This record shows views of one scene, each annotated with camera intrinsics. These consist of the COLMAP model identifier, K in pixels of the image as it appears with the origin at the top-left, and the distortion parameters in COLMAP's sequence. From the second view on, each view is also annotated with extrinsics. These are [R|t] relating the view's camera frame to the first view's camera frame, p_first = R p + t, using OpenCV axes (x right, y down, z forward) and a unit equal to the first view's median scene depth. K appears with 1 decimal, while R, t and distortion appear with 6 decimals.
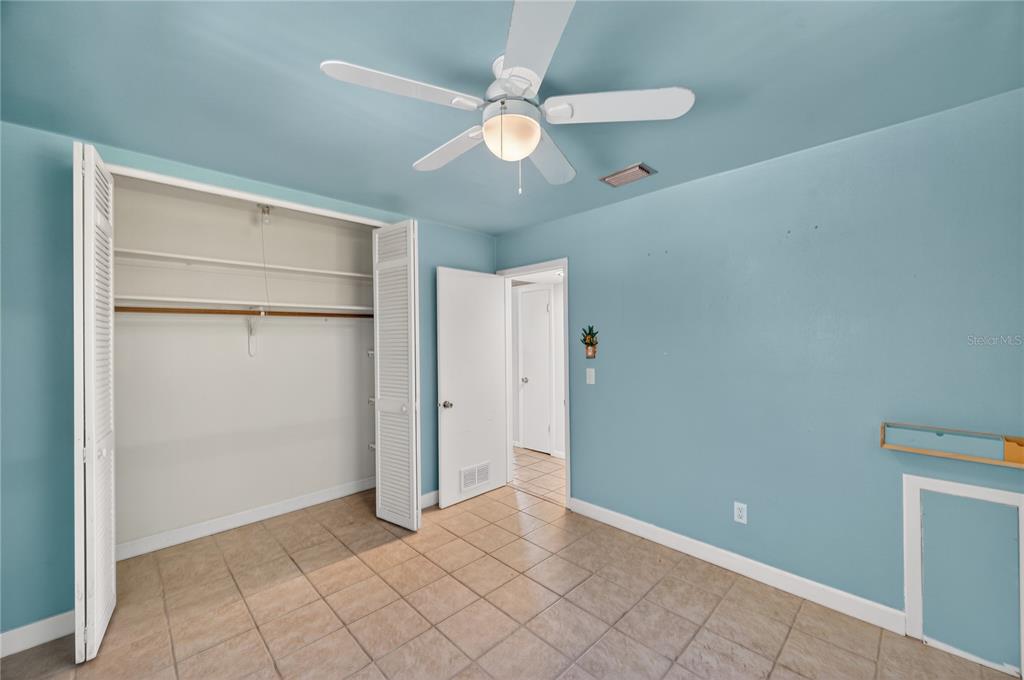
lens RADIAL K [[399.5, 0, 509.5], [0, 399.5, 340.4], [0, 0, 1]] dist [0.003871, 0.000542]
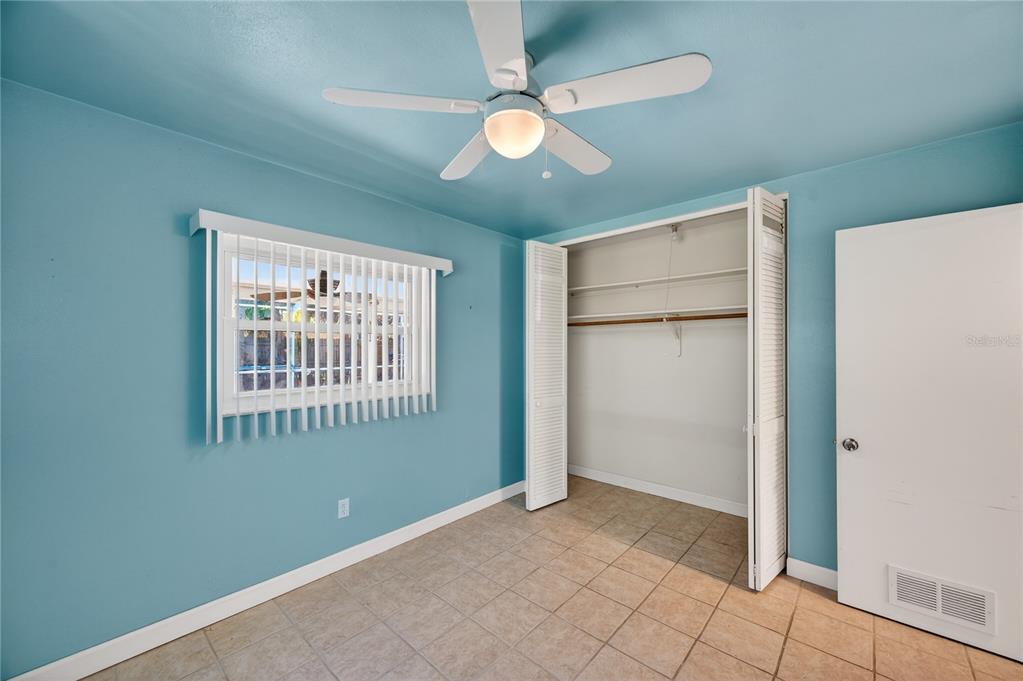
lens RADIAL K [[399.1, 0, 515.6], [0, 399.1, 342.2], [0, 0, 1]] dist [0.003871, 0.000542]
pose [[0.067719, 0.003608, -0.997698, 0.535868], [0.003328, 0.999987, 0.003842, -0.009078], [0.997699, -0.003580, 0.067706, 0.516744]]
